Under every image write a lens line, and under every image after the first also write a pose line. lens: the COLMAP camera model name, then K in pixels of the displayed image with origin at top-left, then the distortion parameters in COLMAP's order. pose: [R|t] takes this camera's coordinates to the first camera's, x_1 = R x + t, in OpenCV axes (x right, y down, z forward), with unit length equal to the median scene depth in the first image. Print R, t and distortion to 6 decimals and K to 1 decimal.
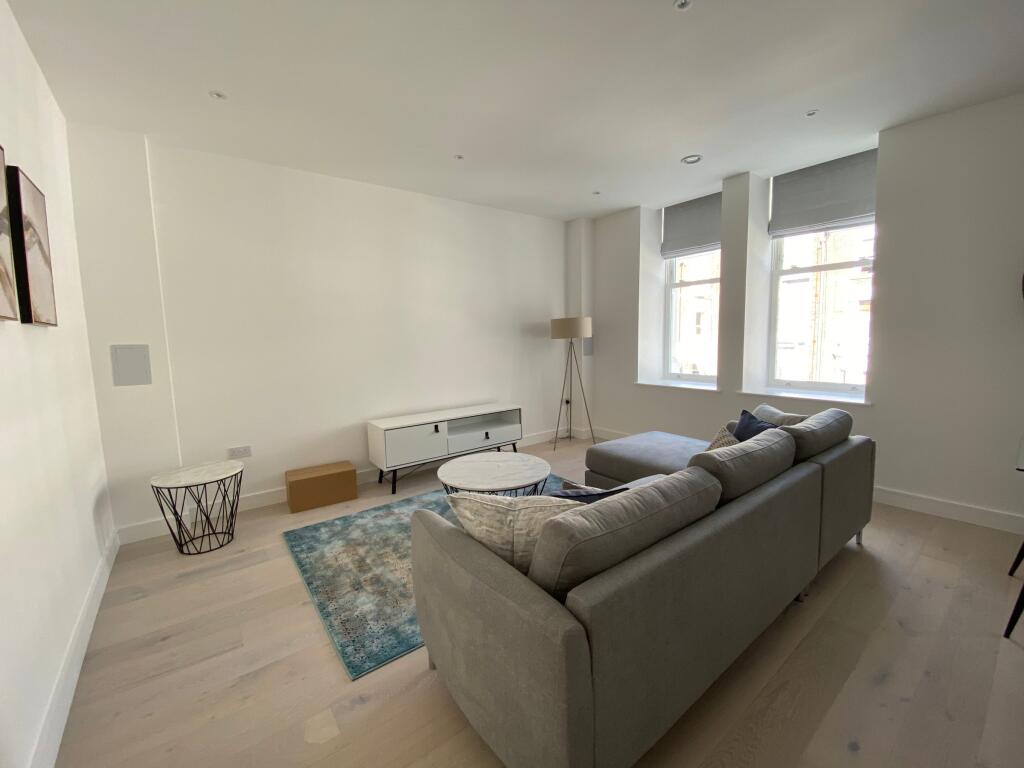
lens RADIAL K [[417.7, 0, 510.9], [0, 417.7, 386.7], [0, 0, 1]] dist [-0.010186, -0.006981]
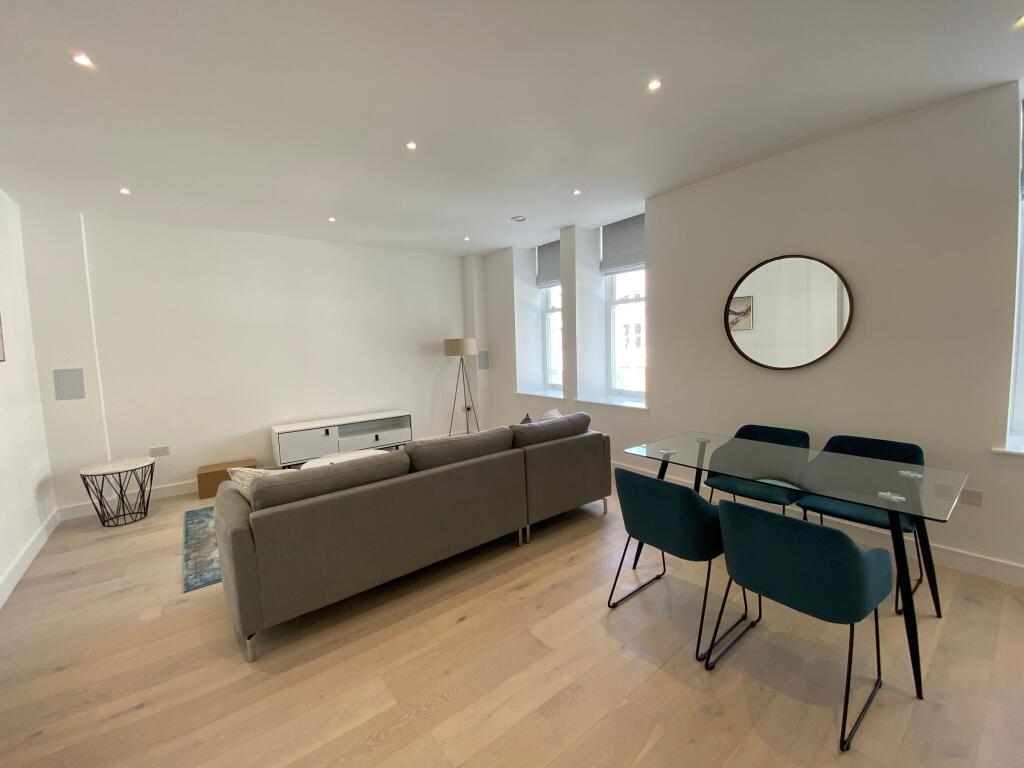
lens RADIAL K [[417.7, 0, 514.9], [0, 417.7, 384.5], [0, 0, 1]] dist [-0.010186, -0.006981]
pose [[0.999874, -0.009280, 0.012866, 0.456666], [0.009574, 0.999690, -0.022987, -0.008398], [-0.012648, 0.023107, 0.999653, -0.307904]]
